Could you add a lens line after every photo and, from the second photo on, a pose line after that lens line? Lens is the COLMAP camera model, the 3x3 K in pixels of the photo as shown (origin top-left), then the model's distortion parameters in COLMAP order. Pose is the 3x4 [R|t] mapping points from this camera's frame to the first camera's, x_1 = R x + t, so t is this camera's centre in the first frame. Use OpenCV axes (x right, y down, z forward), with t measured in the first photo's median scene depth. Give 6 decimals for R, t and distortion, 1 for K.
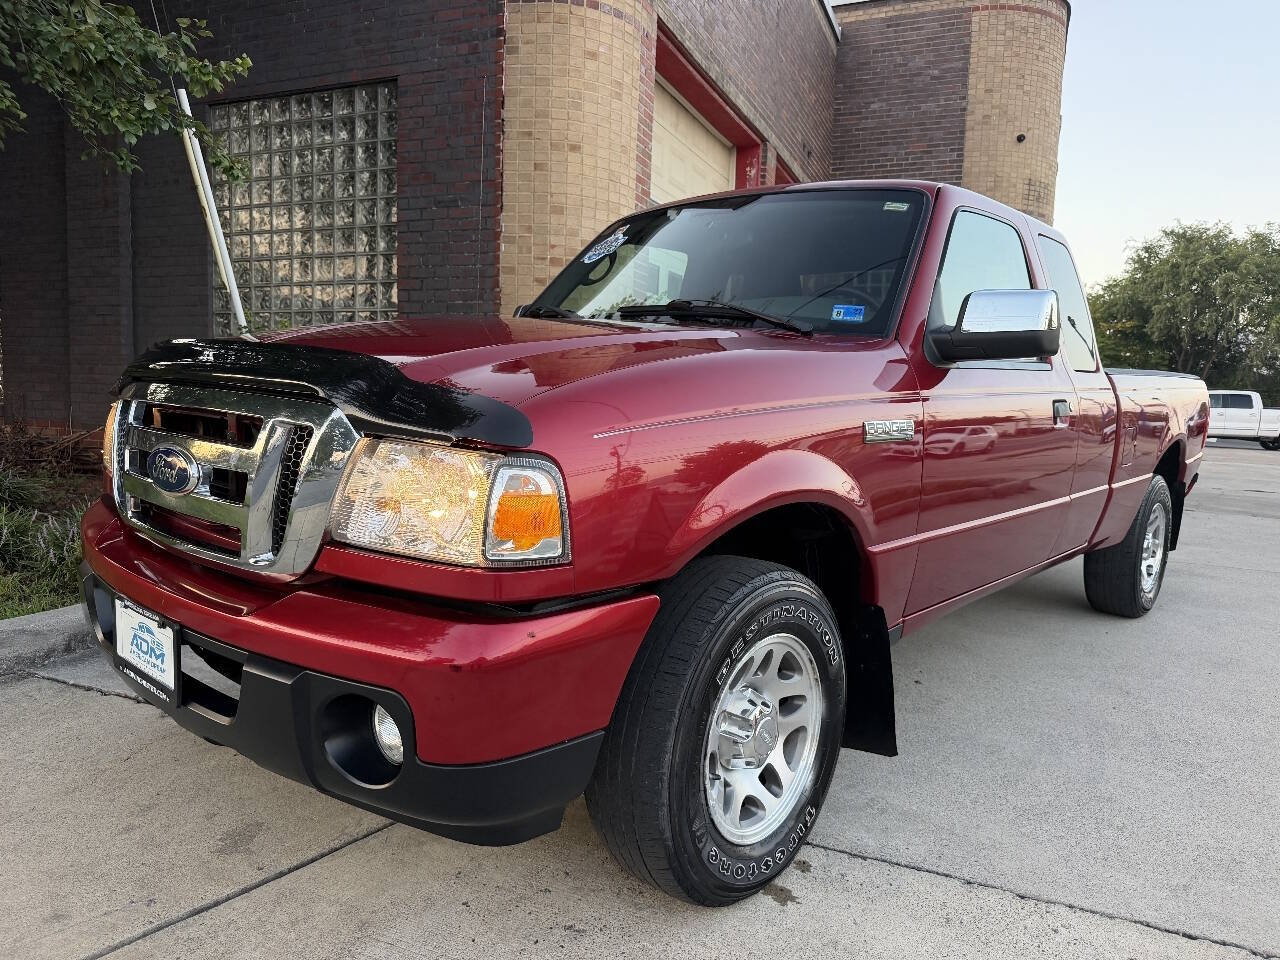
lens RADIAL K [[914.1, 0, 644.8], [0, 914.1, 488.1], [0, 0, 1]] dist [0.045482, -0.076614]
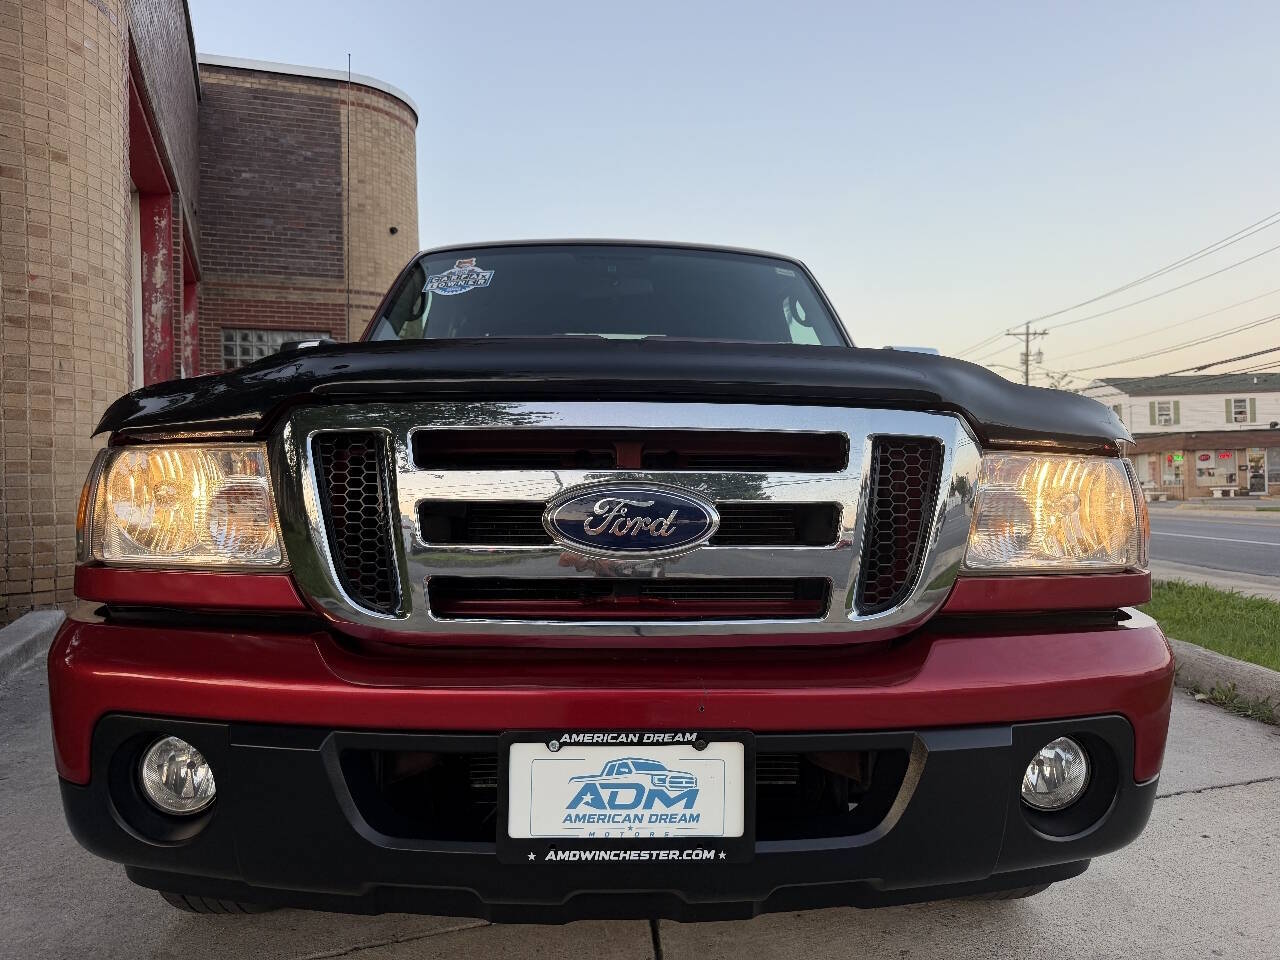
lens RADIAL K [[899.6, 0, 648.3], [0, 899.6, 485.5], [0, 0, 1]] dist [0.054035, -0.069931]
pose [[0.712567, -0.055619, 0.699396, -0.135635], [0.120703, 0.991708, -0.044111, -0.002149], [-0.691143, 0.115852, 0.713372, 0.074098]]
